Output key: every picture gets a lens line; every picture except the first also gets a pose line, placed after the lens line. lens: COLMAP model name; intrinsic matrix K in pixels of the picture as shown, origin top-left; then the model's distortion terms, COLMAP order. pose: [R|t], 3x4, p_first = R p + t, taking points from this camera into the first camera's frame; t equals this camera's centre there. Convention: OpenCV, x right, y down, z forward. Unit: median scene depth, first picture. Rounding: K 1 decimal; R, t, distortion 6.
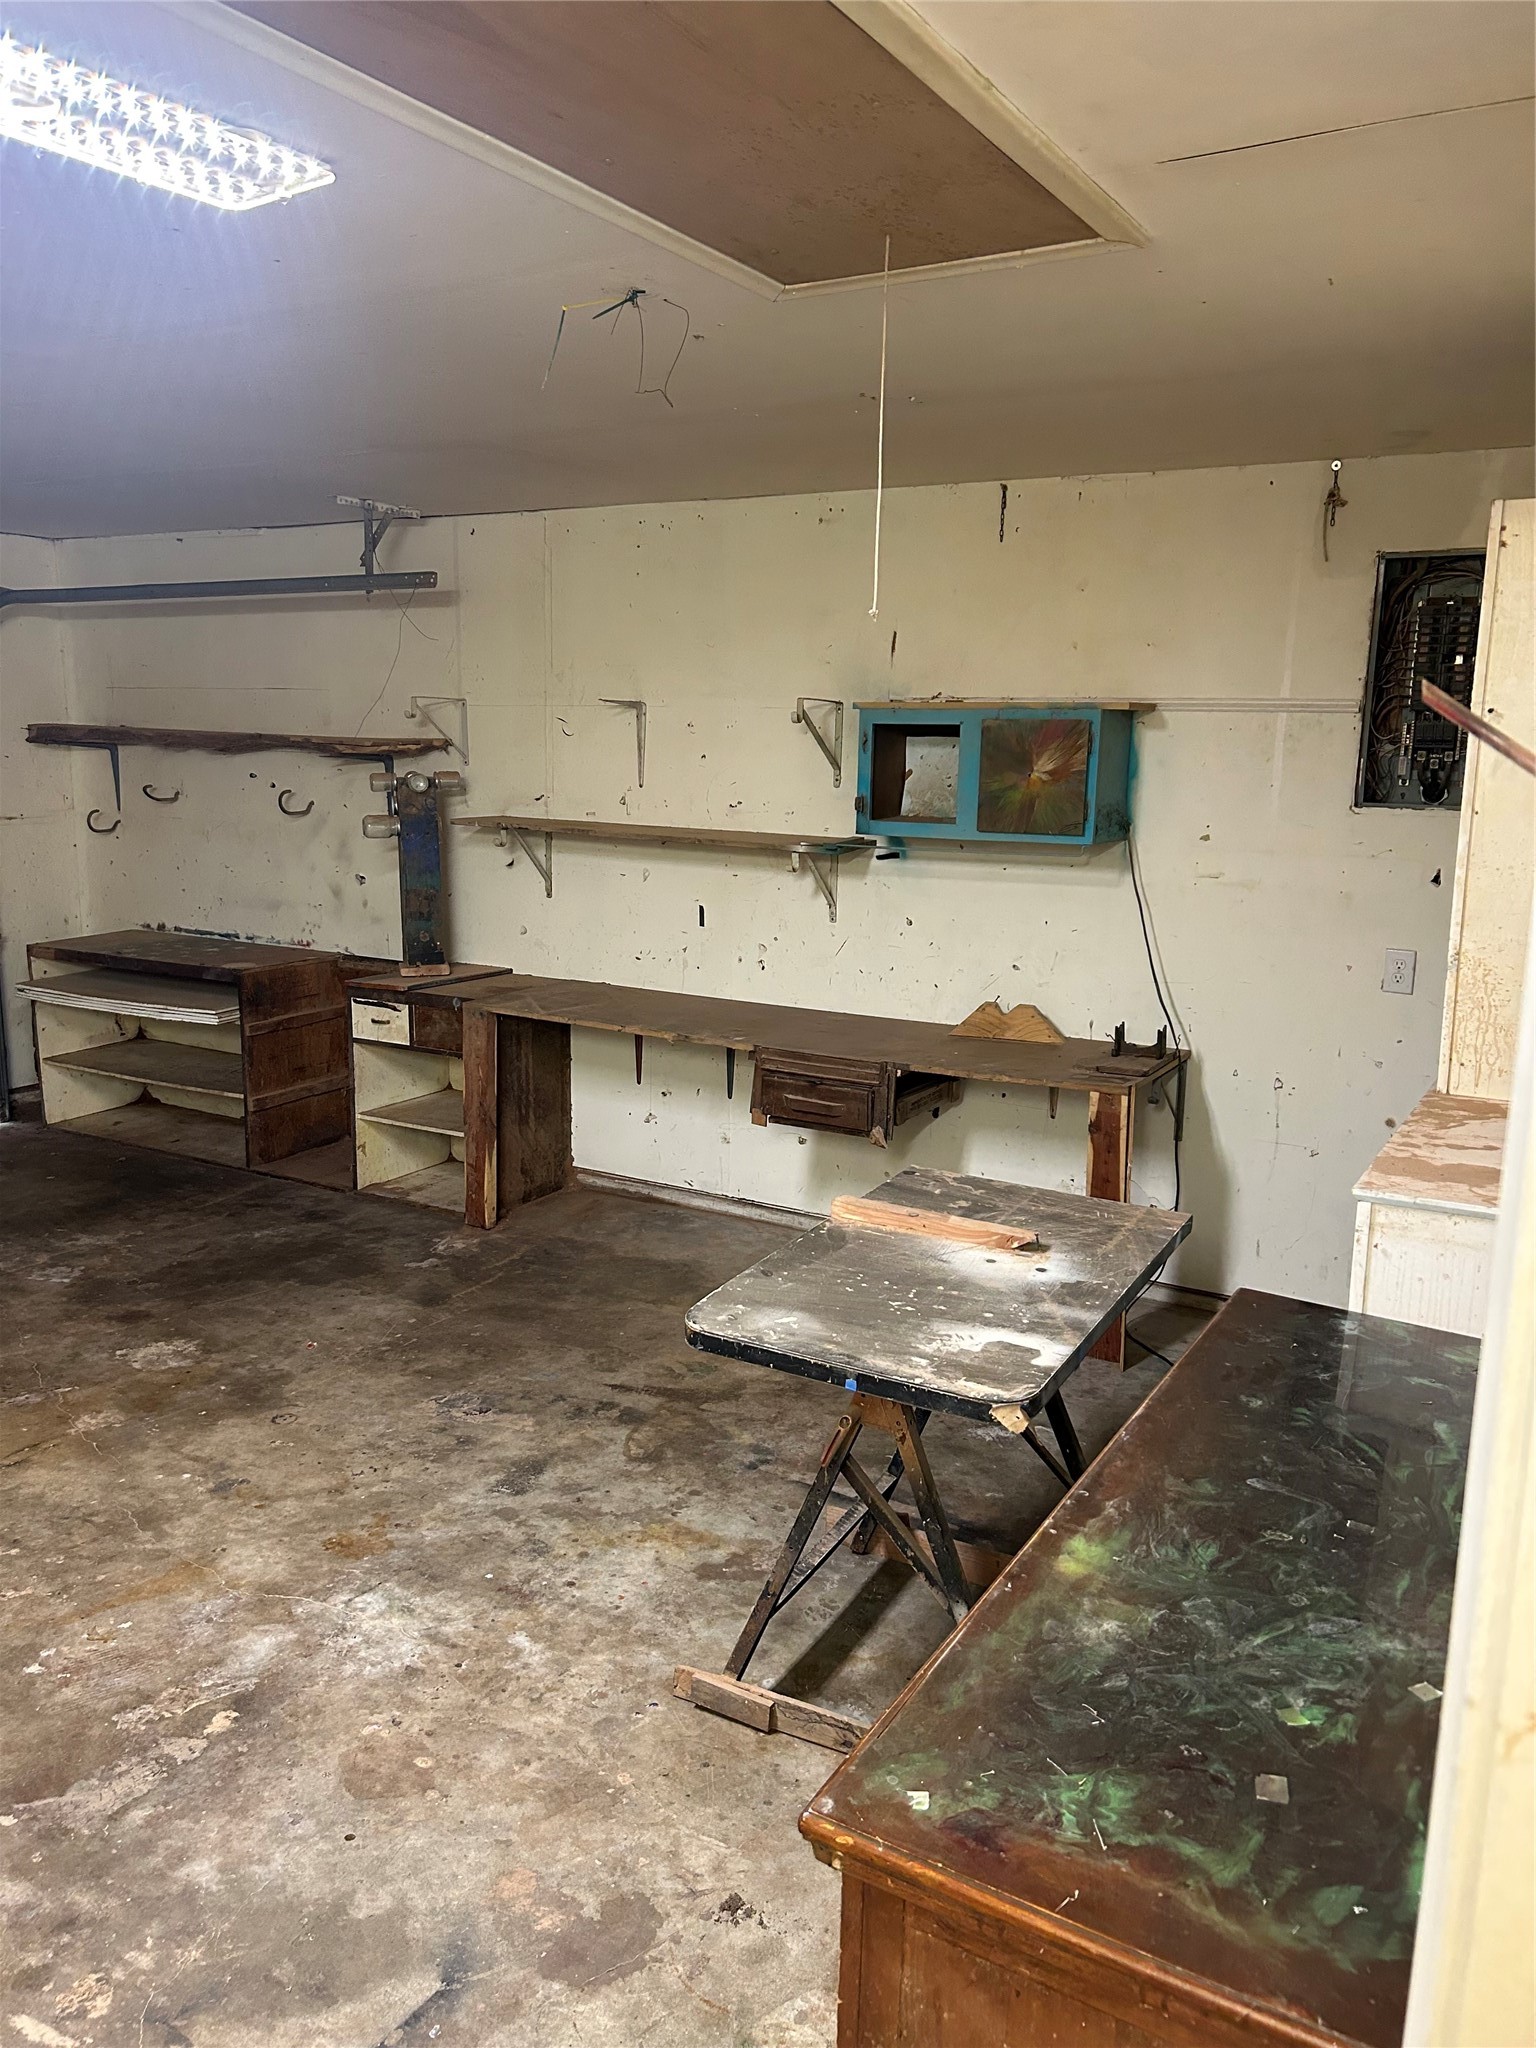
lens RADIAL K [[1528.1, 0, 768.0], [0, 1528.1, 1024.0], [0, 0, 1]] dist [0.059085, -0.058509]
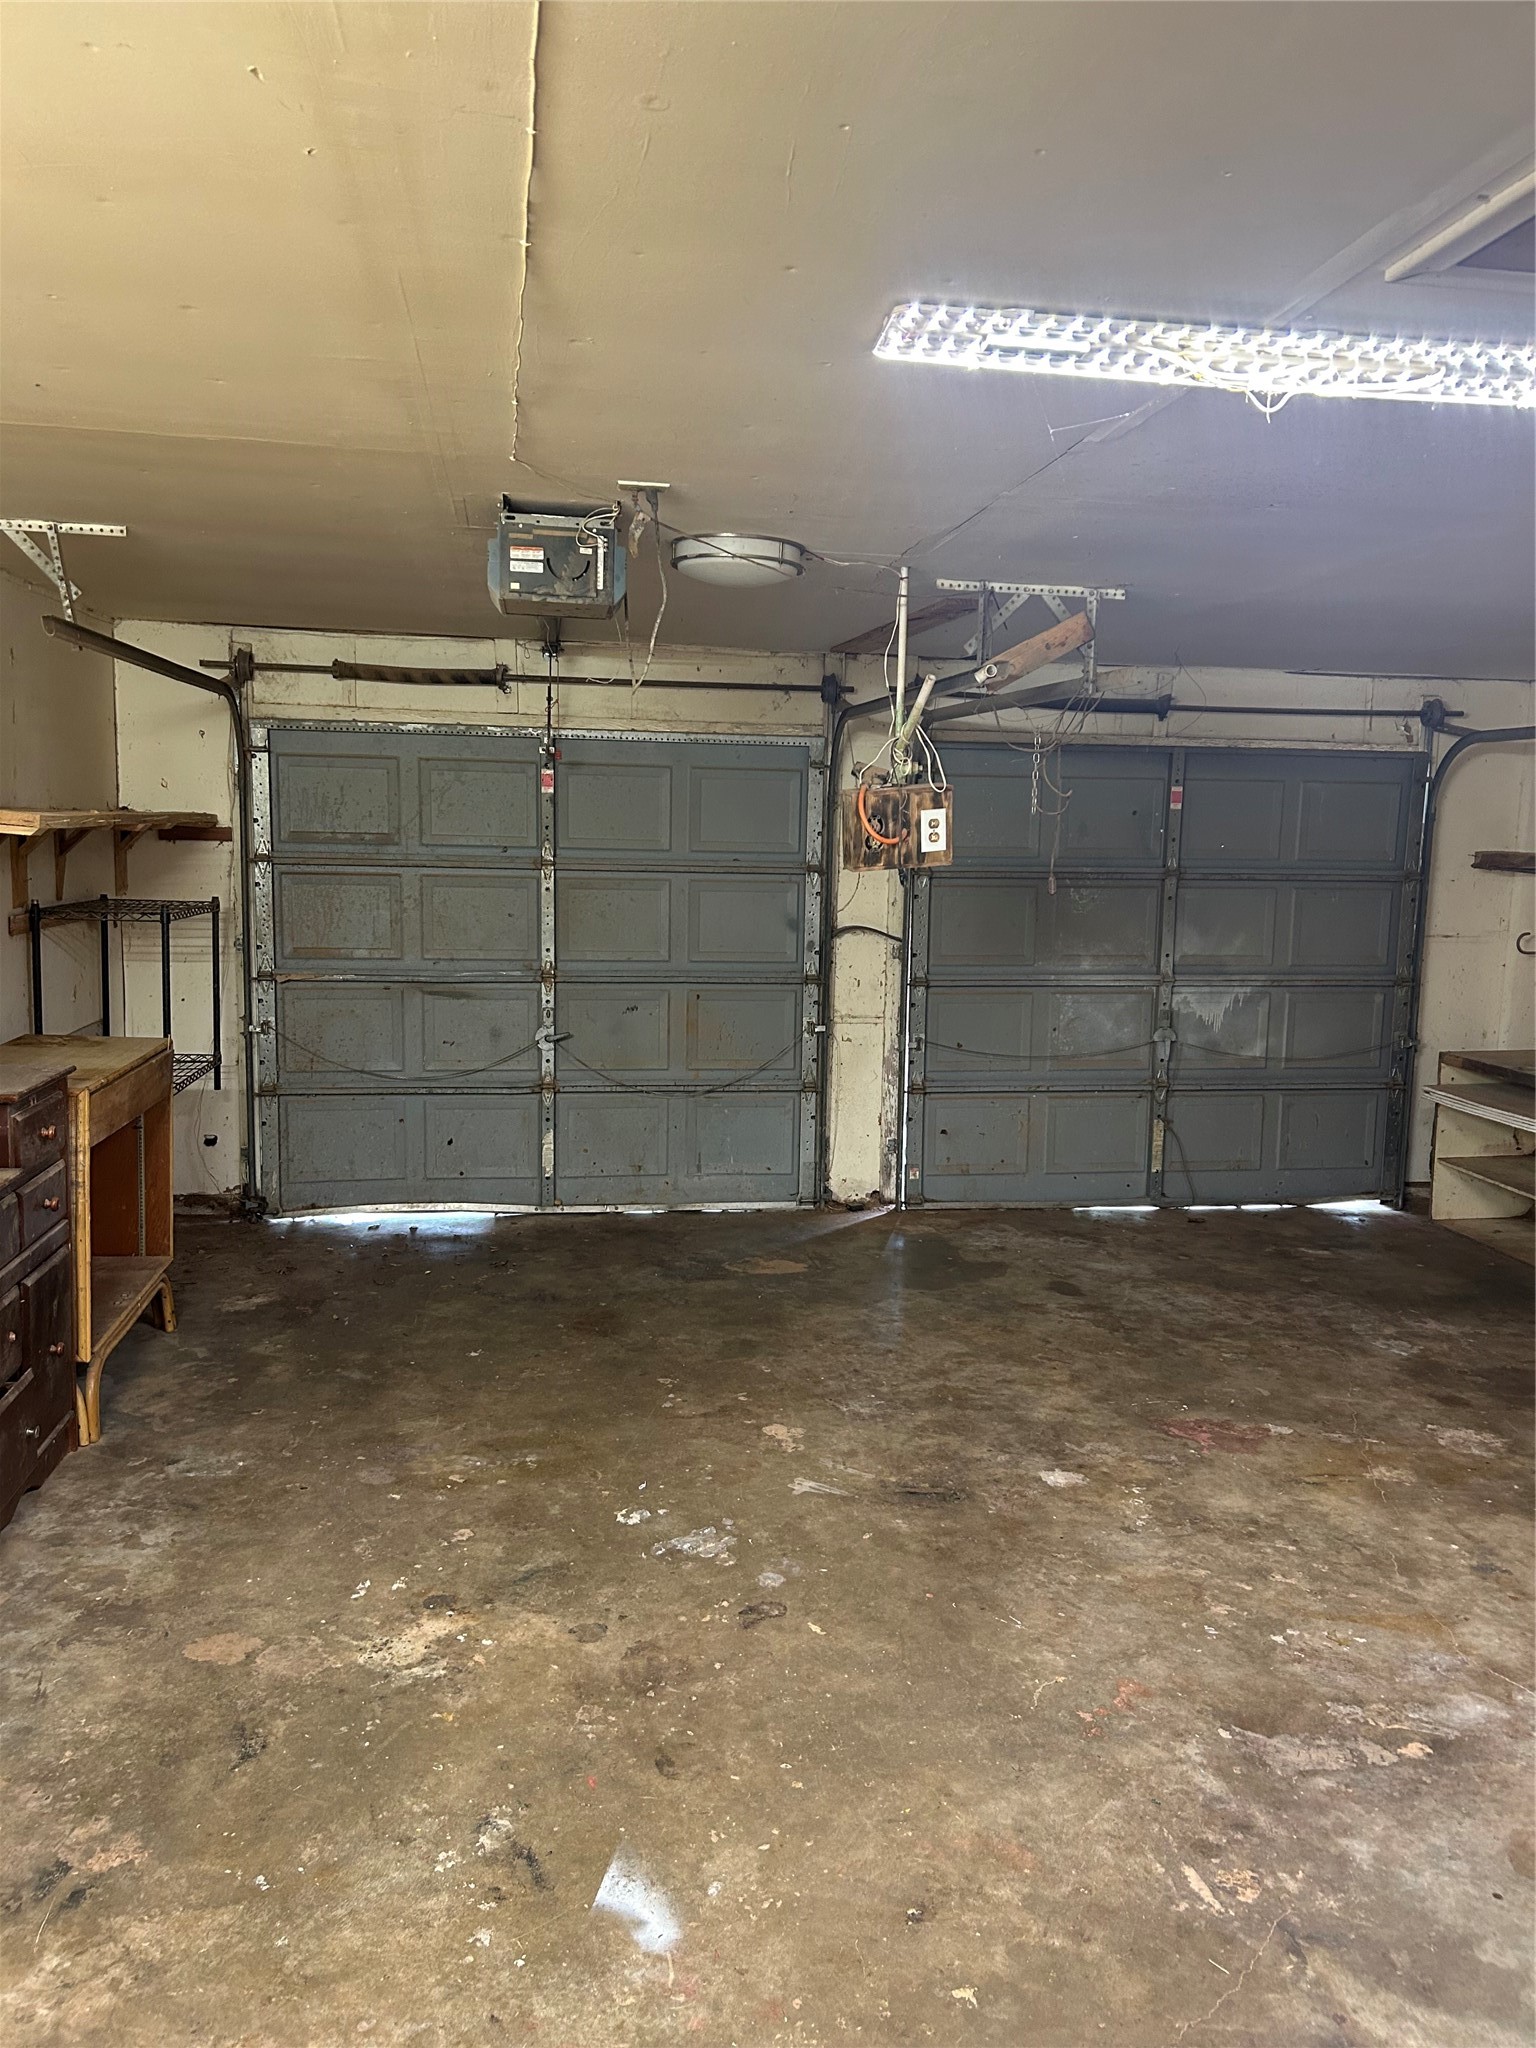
lens RADIAL K [[1528.1, 0, 768.0], [0, 1528.1, 1024.0], [0, 0, 1]] dist [0.059085, -0.058509]
pose [[0.619968, 0.091804, -0.779238, 0.142544], [-0.154096, 0.988036, -0.006197, 0.018189], [0.769346, 0.123920, 0.626698, -0.085040]]
